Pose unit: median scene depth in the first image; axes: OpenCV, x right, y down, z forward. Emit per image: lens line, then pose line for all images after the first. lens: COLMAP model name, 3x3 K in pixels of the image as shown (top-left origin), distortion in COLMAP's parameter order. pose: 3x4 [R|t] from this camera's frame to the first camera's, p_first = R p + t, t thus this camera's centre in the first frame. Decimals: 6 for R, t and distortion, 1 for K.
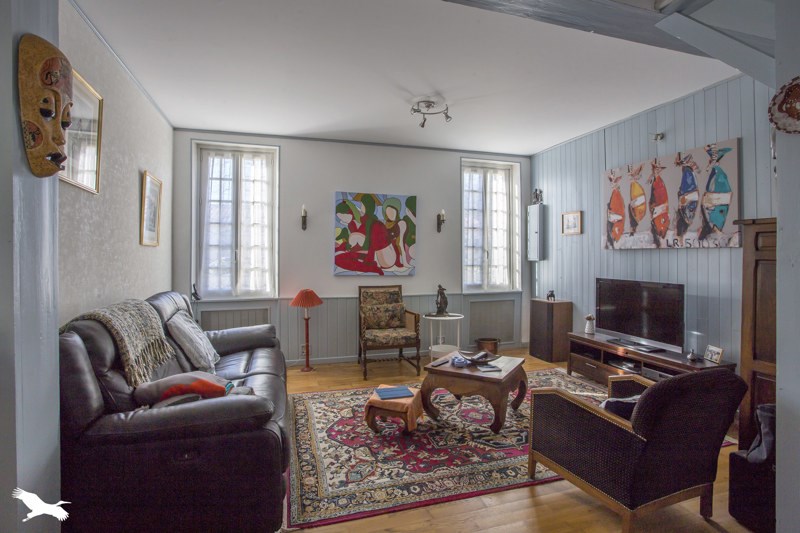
lens RADIAL K [[426.1, 0, 418.9], [0, 426.1, 246.7], [0, 0, 1]] dist [-0.005482, -0.000334]
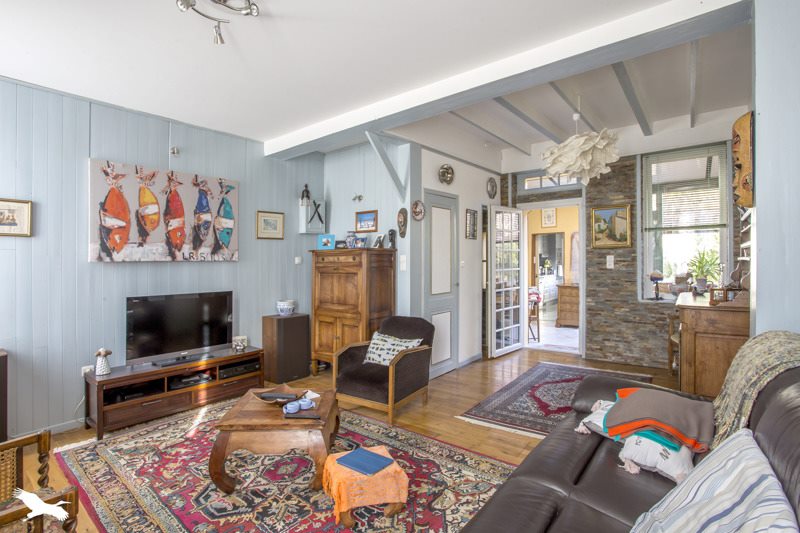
lens RADIAL K [[406.0, 0, 401.2], [0, 406.0, 267.4], [0, 0, 1]] dist [-0.026931, -0.000098]
pose [[-0.561846, -0.000210, 0.827242, -0.546349], [-0.000069, 1.000000, 0.000207, 0.019310], [-0.827242, 0.000059, -0.561846, 1.123322]]
